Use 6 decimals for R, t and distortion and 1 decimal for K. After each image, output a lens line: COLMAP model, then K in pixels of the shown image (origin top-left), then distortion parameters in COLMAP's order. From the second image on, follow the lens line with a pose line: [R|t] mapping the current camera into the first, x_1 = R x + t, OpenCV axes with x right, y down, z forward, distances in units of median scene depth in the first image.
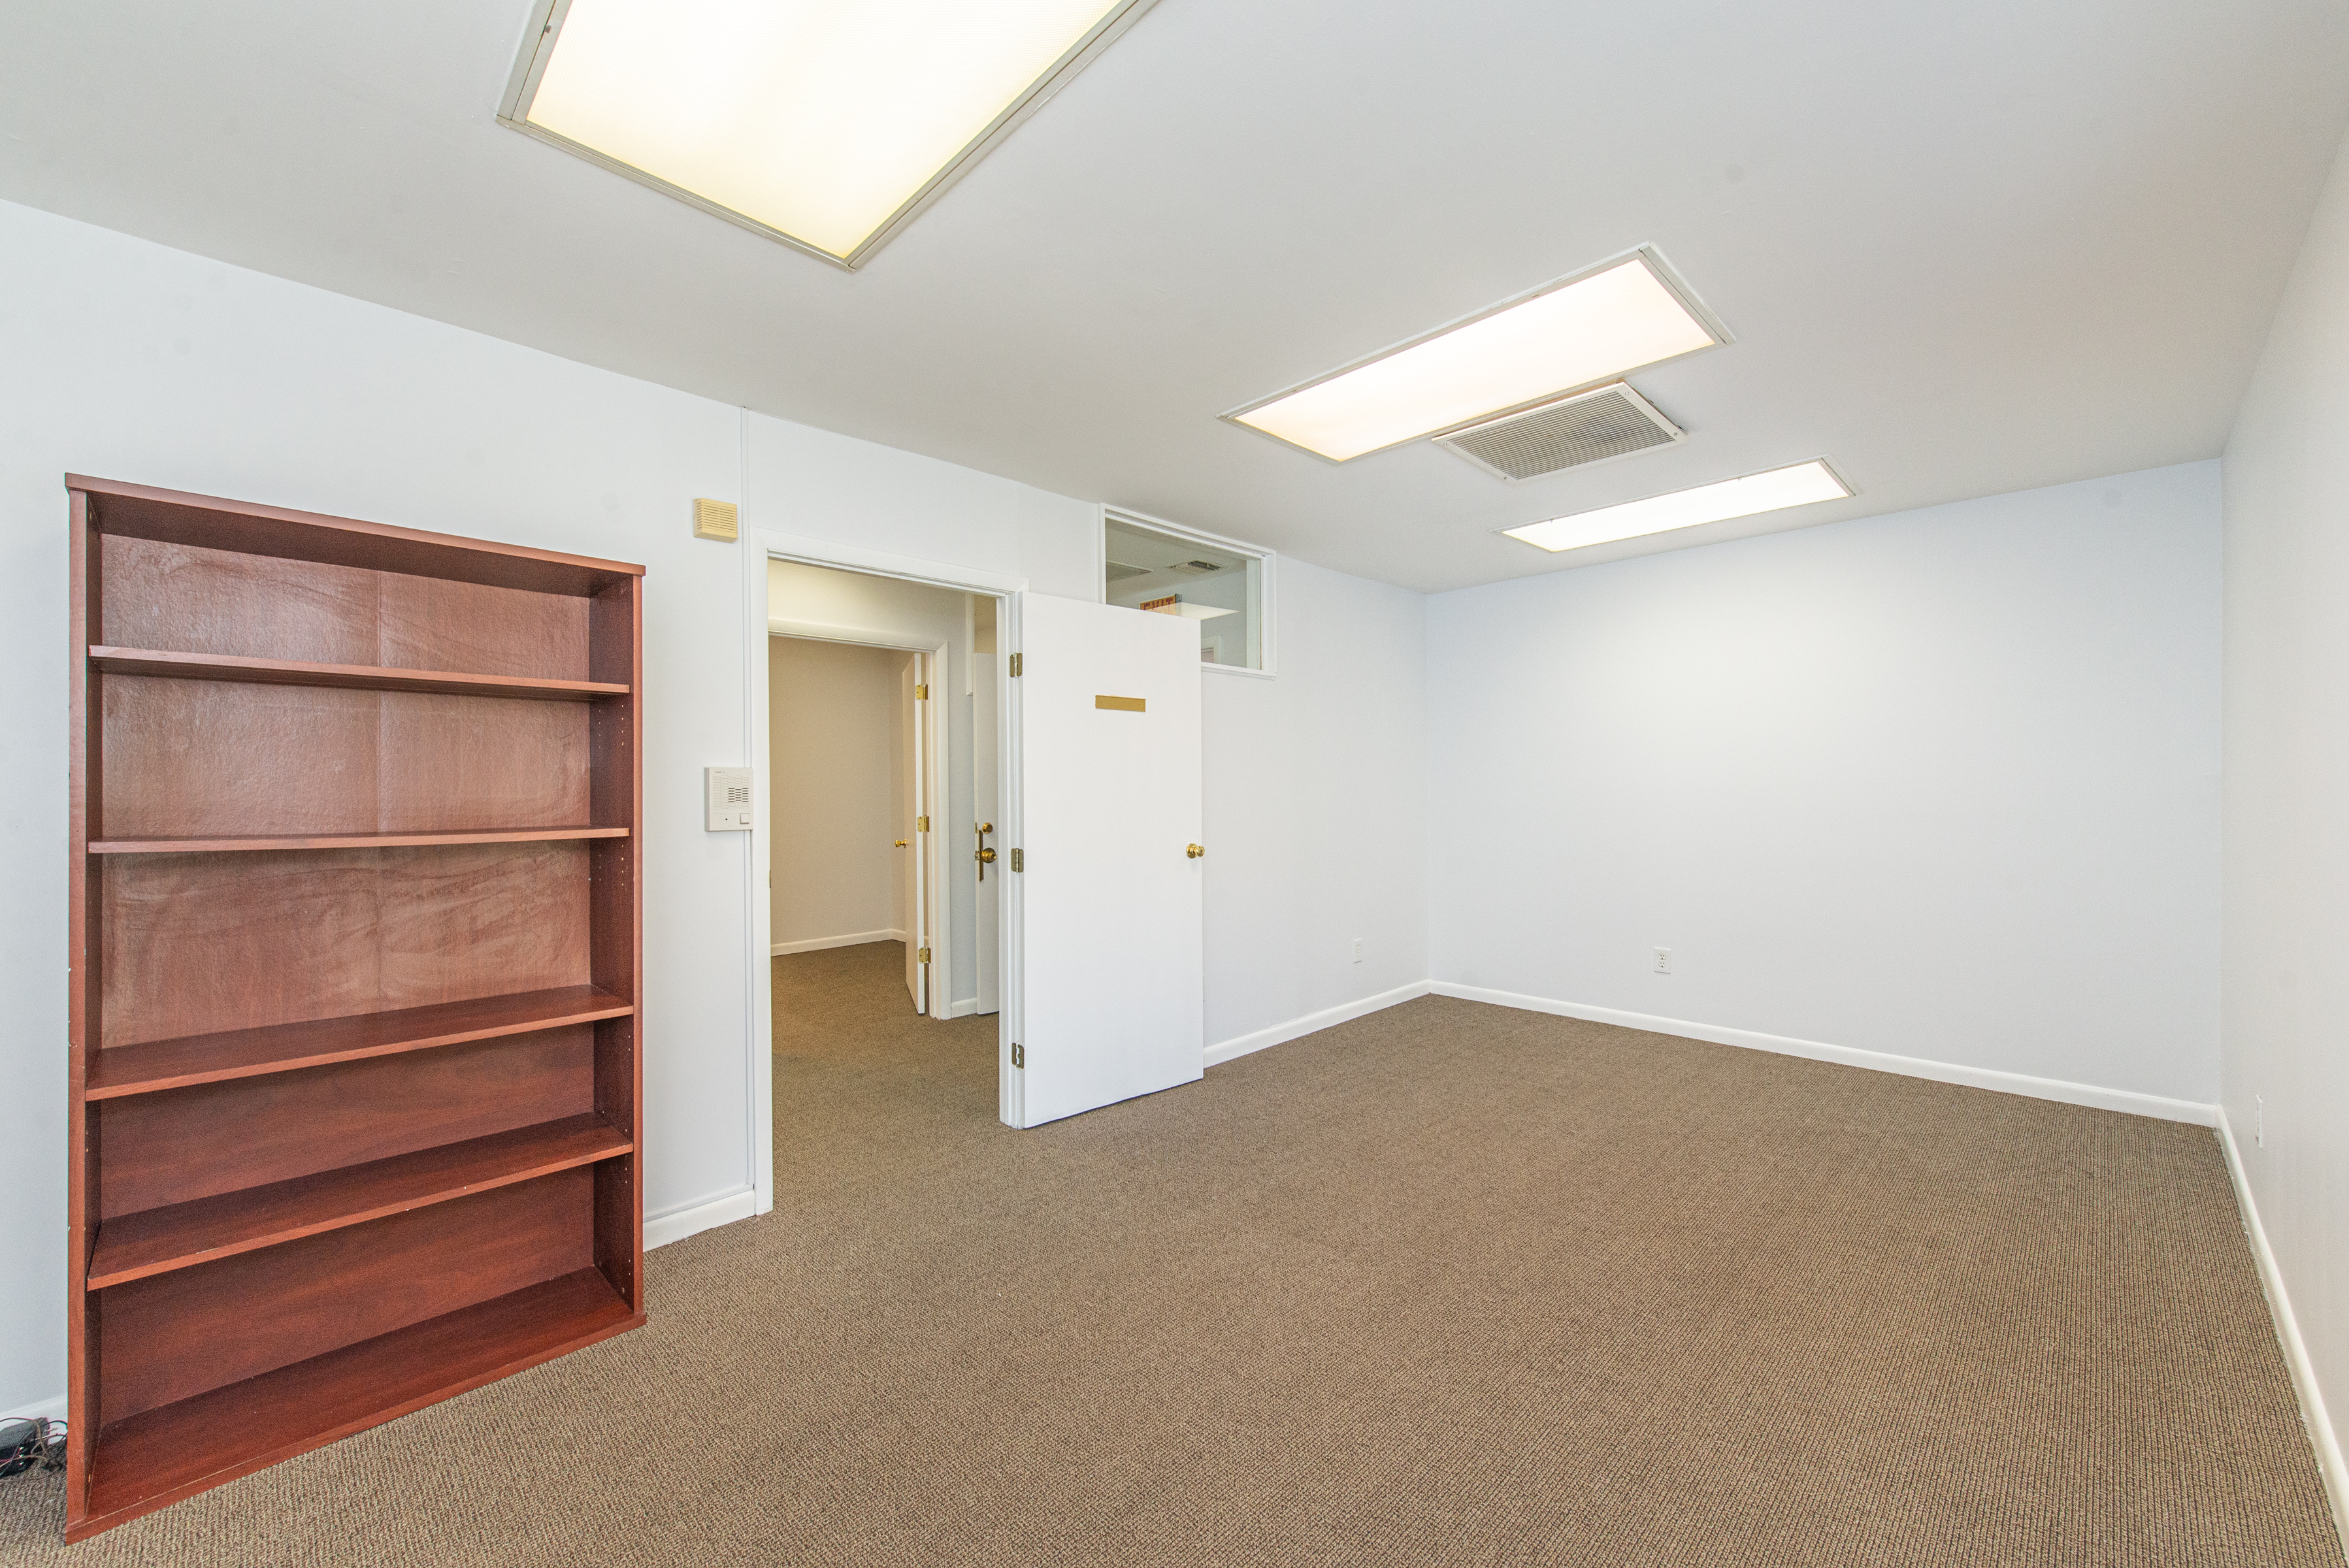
lens RADIAL K [[924.0, 0, 1169.1], [0, 924.0, 783.0], [0, 0, 1]] dist [0.014464, -0.000257]
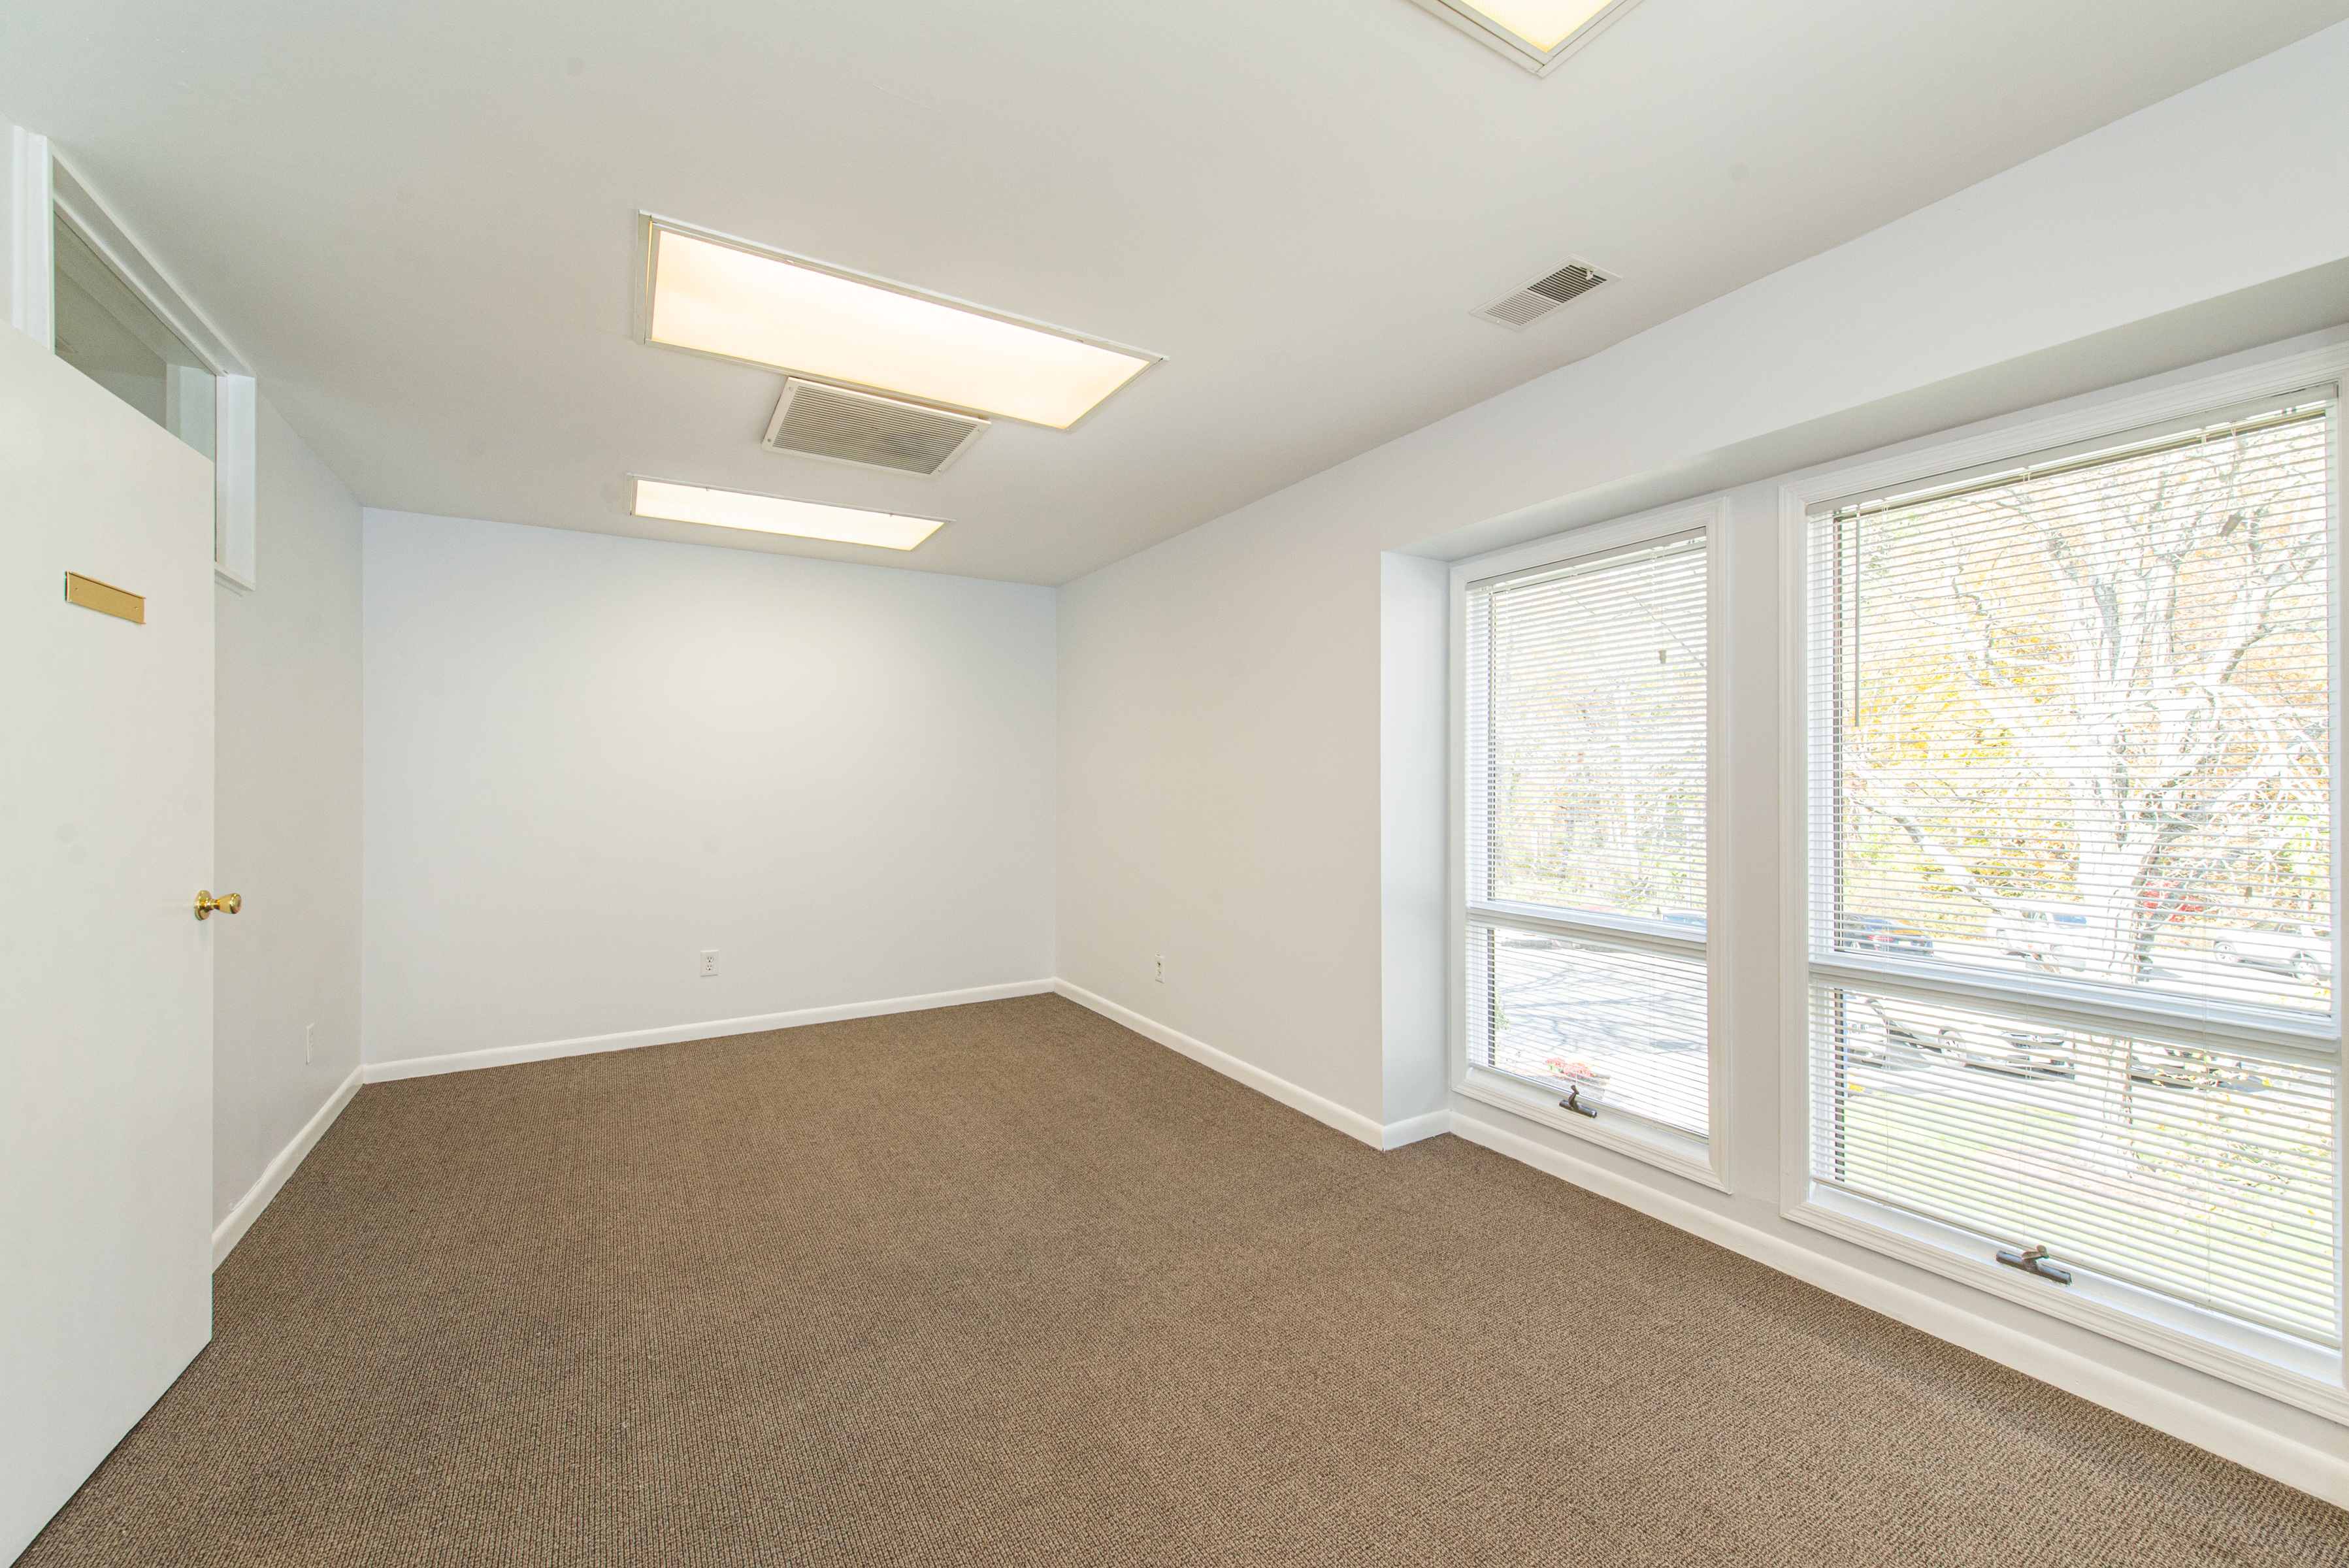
lens RADIAL K [[924.0, 0, 1169.5], [0, 924.0, 785.6], [0, 0, 1]] dist [0.014464, -0.000257]
pose [[0.234614, 0.004283, 0.972079, -0.416126], [-0.008989, 0.999957, -0.002237, 0.003120], [-0.972047, -0.008214, 0.234642, 0.409344]]
